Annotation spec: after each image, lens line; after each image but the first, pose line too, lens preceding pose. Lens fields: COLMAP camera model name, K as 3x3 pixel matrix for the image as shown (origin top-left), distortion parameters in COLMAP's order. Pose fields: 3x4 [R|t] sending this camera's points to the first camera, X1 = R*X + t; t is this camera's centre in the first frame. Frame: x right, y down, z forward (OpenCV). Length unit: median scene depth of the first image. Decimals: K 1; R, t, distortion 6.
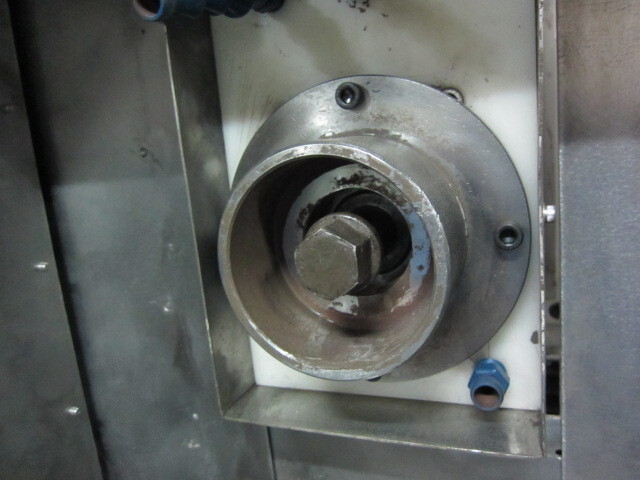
lens RADIAL K [[577.2, 0, 318.3], [0, 577.2, 234.6], [0, 0, 1]] dist [0.002630, -0.004307]
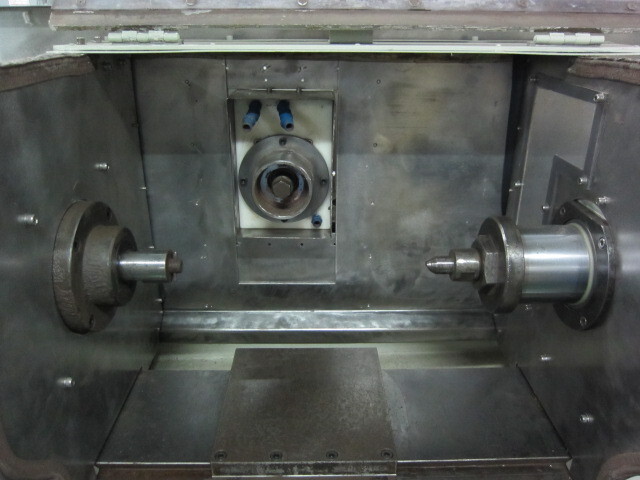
lens RADIAL K [[577.2, 0, 318.6], [0, 577.2, 240.5], [0, 0, 1]] dist [0.002630, -0.004307]
pose [[0.938169, -0.035157, 0.344388, -0.935219], [-0.022132, 0.986703, 0.161020, -0.203244], [-0.345470, -0.158686, 0.924916, -2.343196]]
